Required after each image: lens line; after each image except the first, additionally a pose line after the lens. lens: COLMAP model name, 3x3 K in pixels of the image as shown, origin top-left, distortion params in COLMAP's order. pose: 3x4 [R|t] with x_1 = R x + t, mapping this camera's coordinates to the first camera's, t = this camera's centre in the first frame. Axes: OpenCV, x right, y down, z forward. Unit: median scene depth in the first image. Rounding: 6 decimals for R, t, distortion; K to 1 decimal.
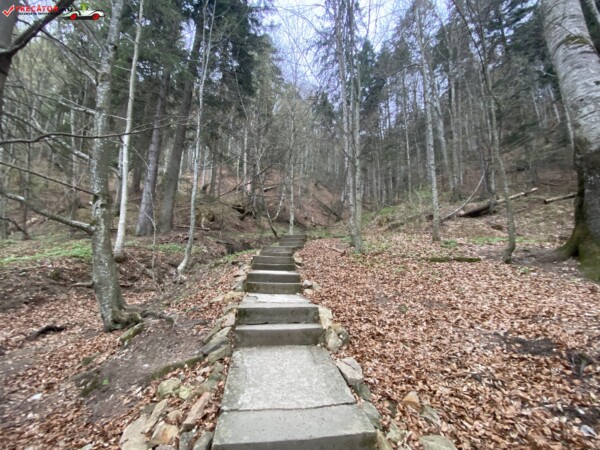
lens RADIAL K [[240.1, 0, 301.7], [0, 240.1, 223.9], [0, 0, 1]] dist [-0.001941, -0.003486]
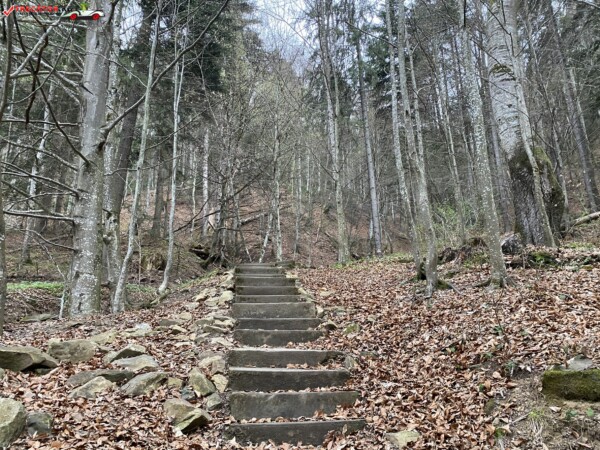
lens RADIAL K [[454.2, 0, 298.1], [0, 454.2, 225.3], [0, 0, 1]] dist [0.011726, -0.007745]
pose [[0.998961, -0.042599, -0.016205, 0.048805], [0.039904, 0.989262, -0.140603, 0.105860], [0.022021, 0.139810, 0.989933, -0.435481]]
